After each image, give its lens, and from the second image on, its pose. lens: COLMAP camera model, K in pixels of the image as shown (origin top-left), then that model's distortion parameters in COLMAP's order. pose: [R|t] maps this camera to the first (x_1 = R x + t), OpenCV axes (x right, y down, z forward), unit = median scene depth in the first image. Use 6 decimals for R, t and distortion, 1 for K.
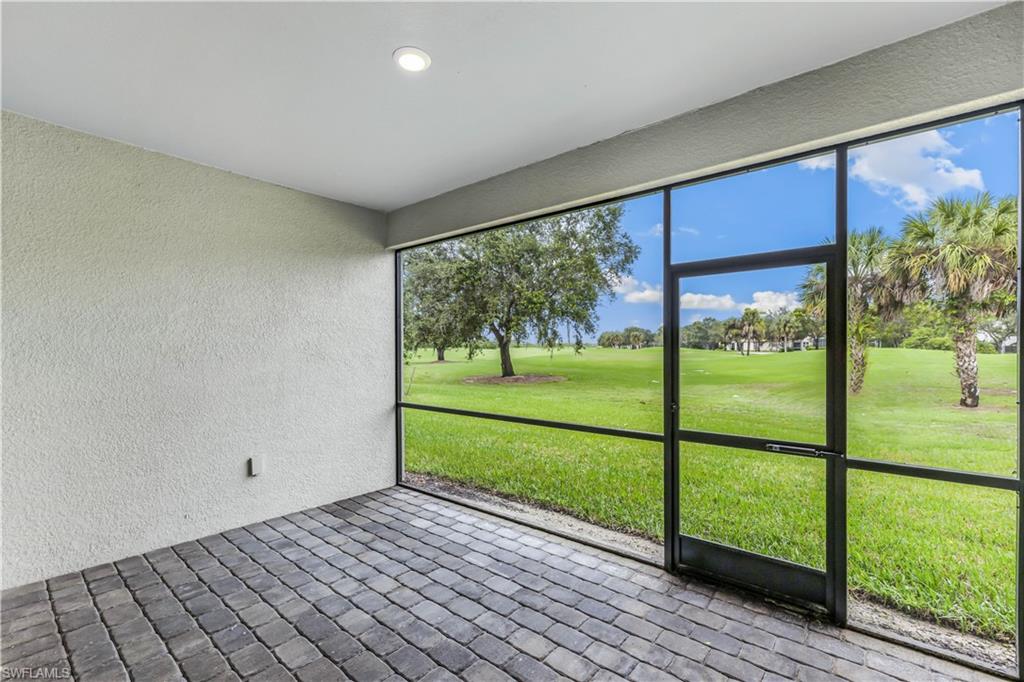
lens RADIAL K [[444.5, 0, 511.1], [0, 444.5, 347.2], [0, 0, 1]] dist [0.000703, 0.000037]
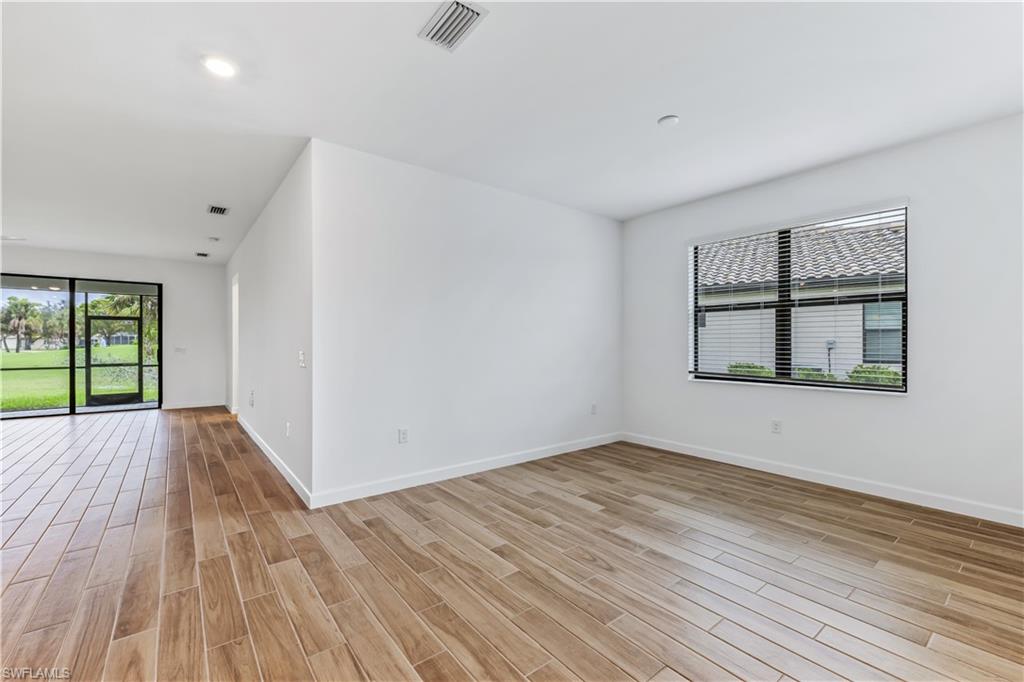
lens RADIAL K [[428.9, 0, 512.0], [0, 428.9, 341.0], [0, 0, 1]] dist [-0.001120, -0.000295]
pose [[0.207133, 0.006622, 0.978290, -0.284977], [0.002192, 0.999971, -0.007233, 0.004709], [-0.978310, 0.003643, 0.207113, -0.373531]]
